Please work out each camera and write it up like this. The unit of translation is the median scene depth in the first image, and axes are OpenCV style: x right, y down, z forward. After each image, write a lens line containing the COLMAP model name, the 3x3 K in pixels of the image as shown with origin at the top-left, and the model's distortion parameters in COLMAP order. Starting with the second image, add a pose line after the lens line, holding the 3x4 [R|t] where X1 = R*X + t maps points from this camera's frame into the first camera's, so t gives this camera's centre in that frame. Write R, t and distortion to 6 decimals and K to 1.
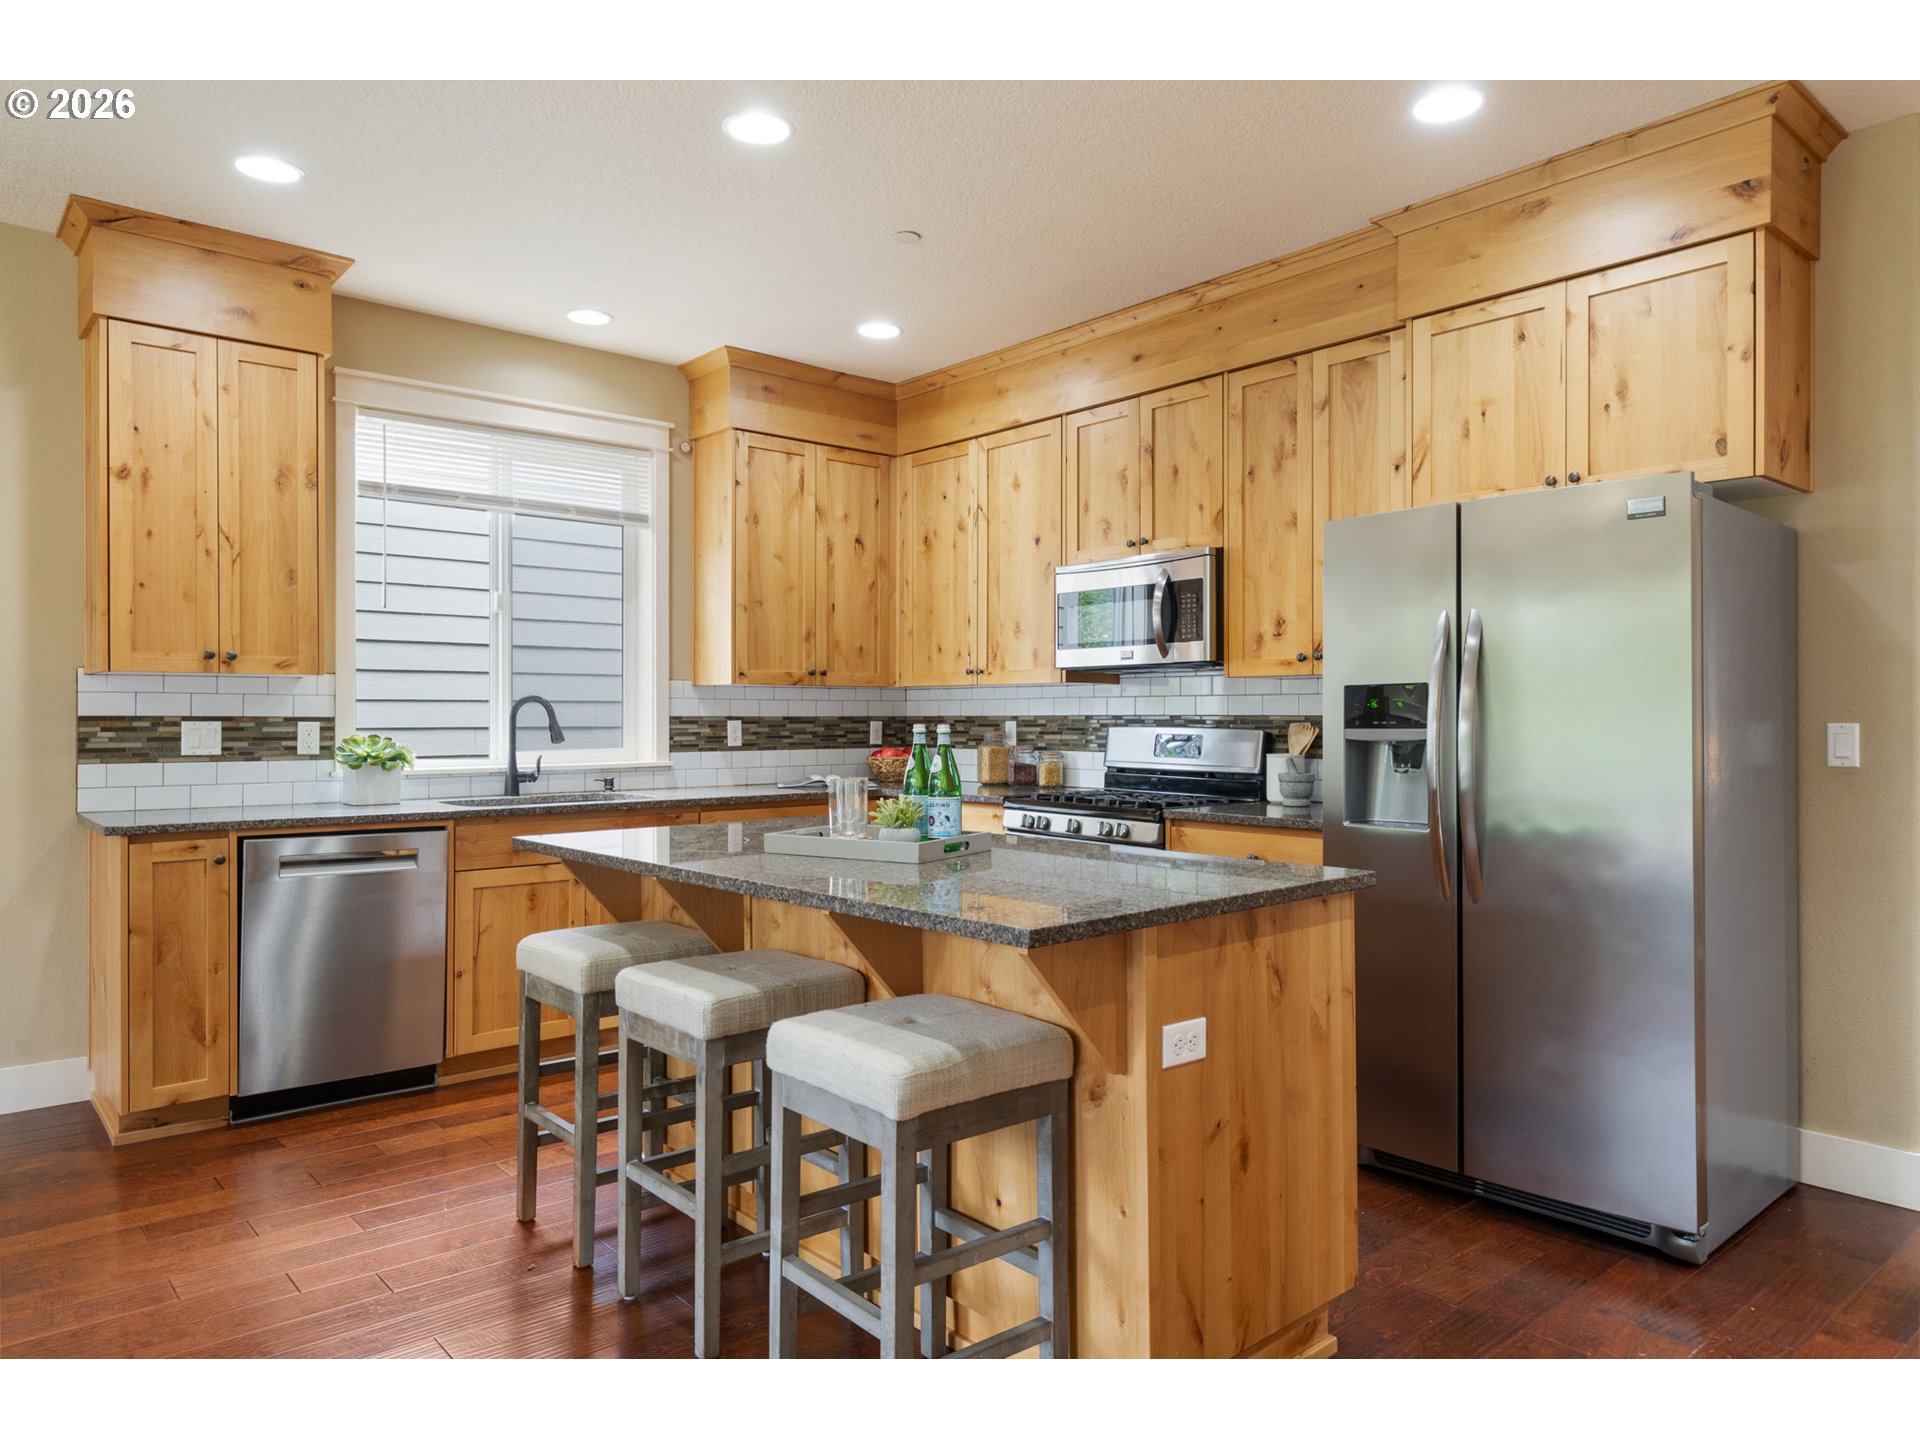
lens RADIAL K [[1238.0, 0, 956.8], [0, 1238.0, 715.9], [0, 0, 1]] dist [0.002788, -0.001064]
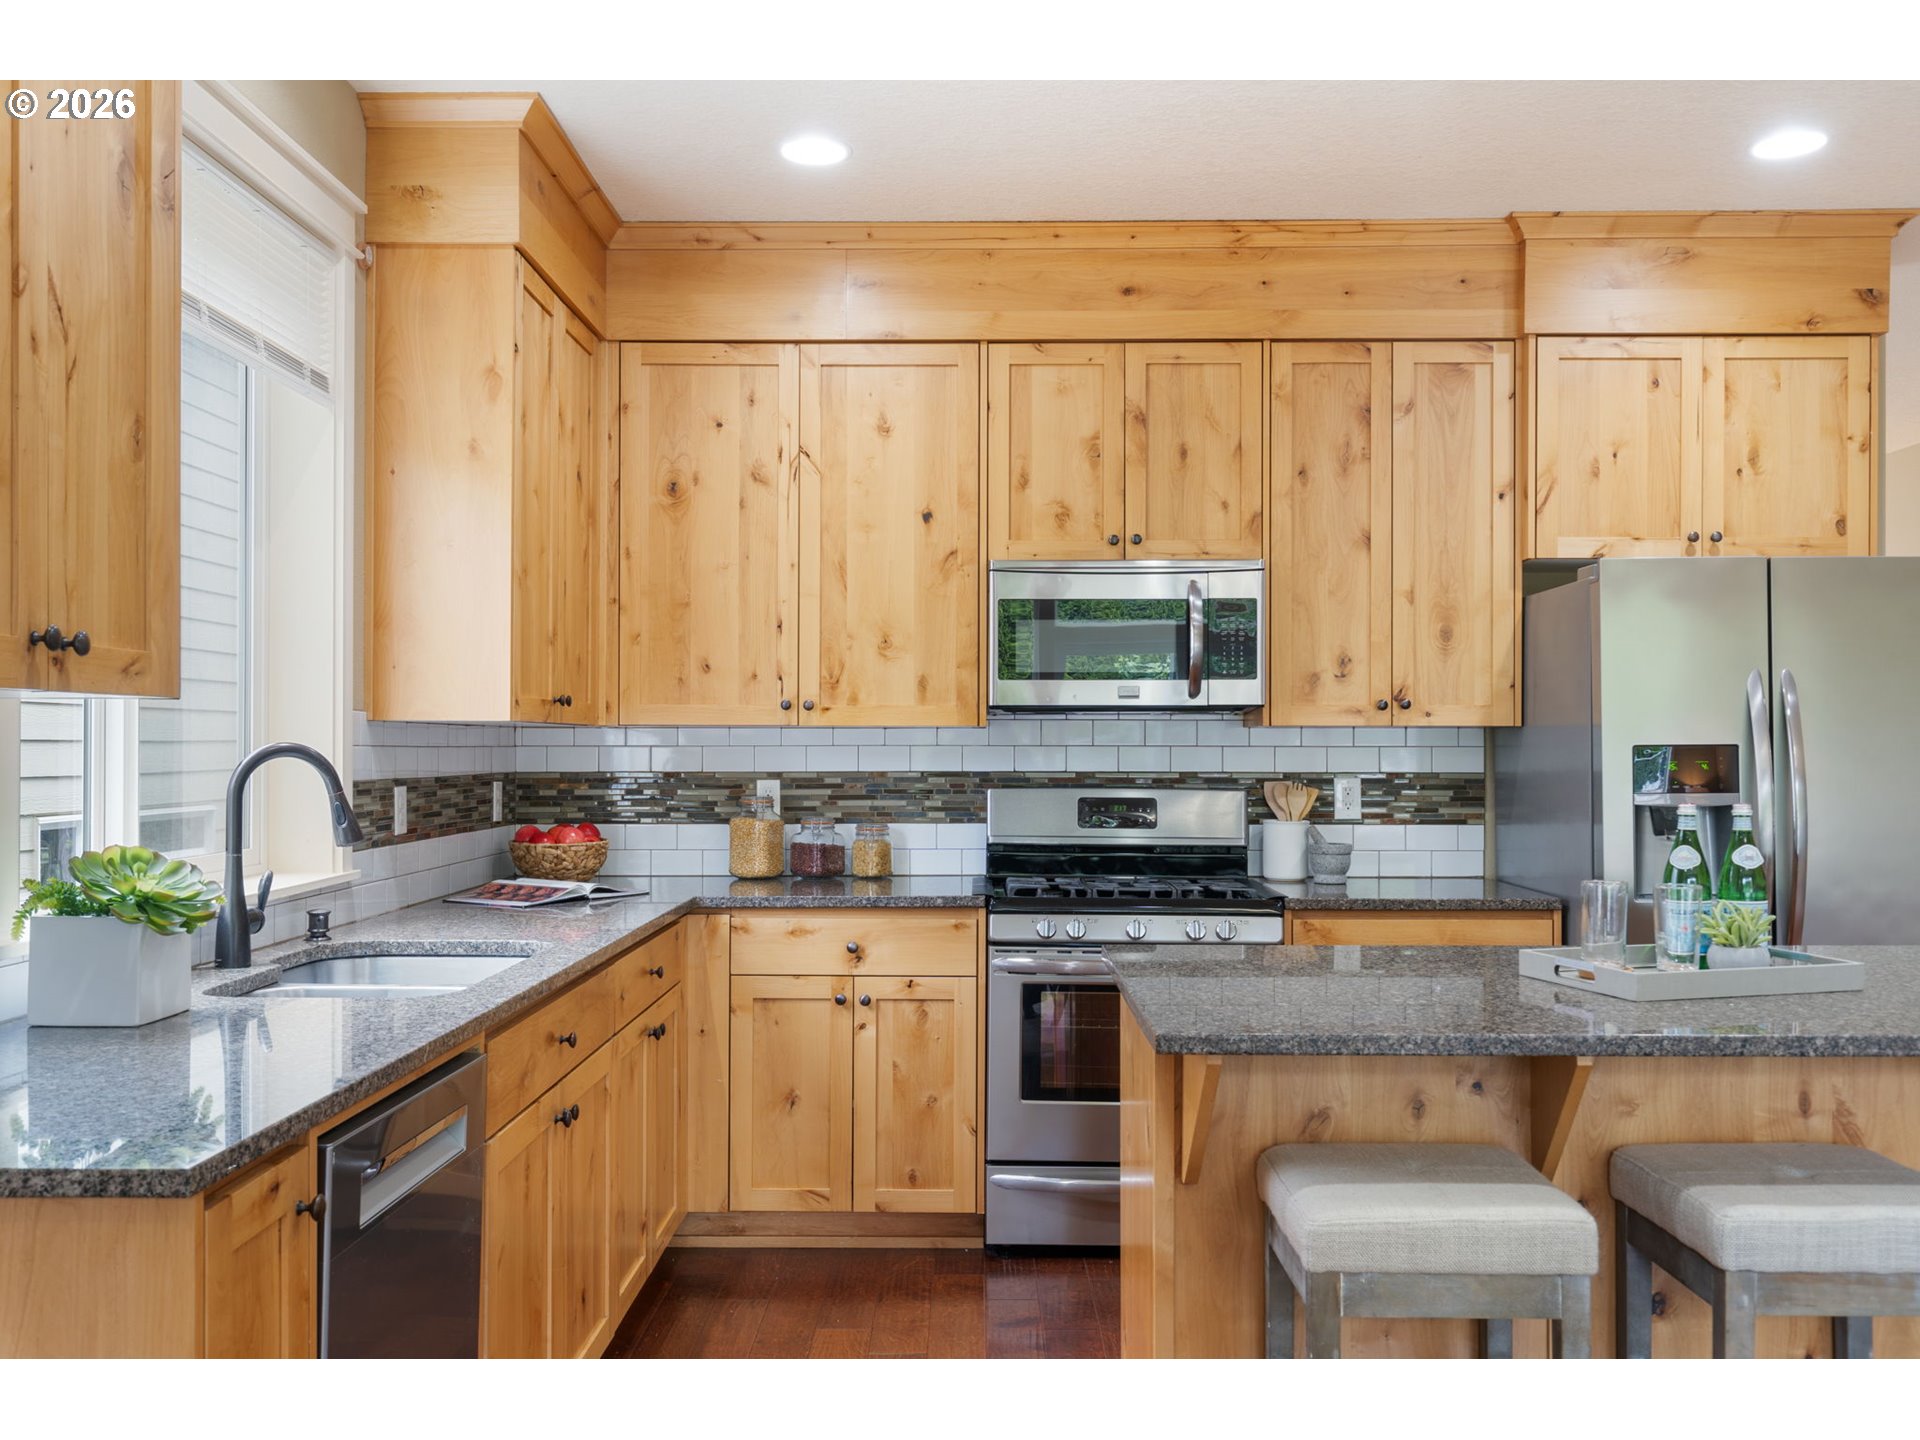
lens RADIAL K [[1642.9, 0, 956.0], [0, 1642.9, 742.8], [0, 0, 1]] dist [0.008145, 0.001487]
pose [[0.659528, 0.003540, 0.751672, -0.691815], [-0.001787, 0.999993, -0.003141, -0.016456], [-0.751678, 0.000728, 0.659530, 0.449841]]
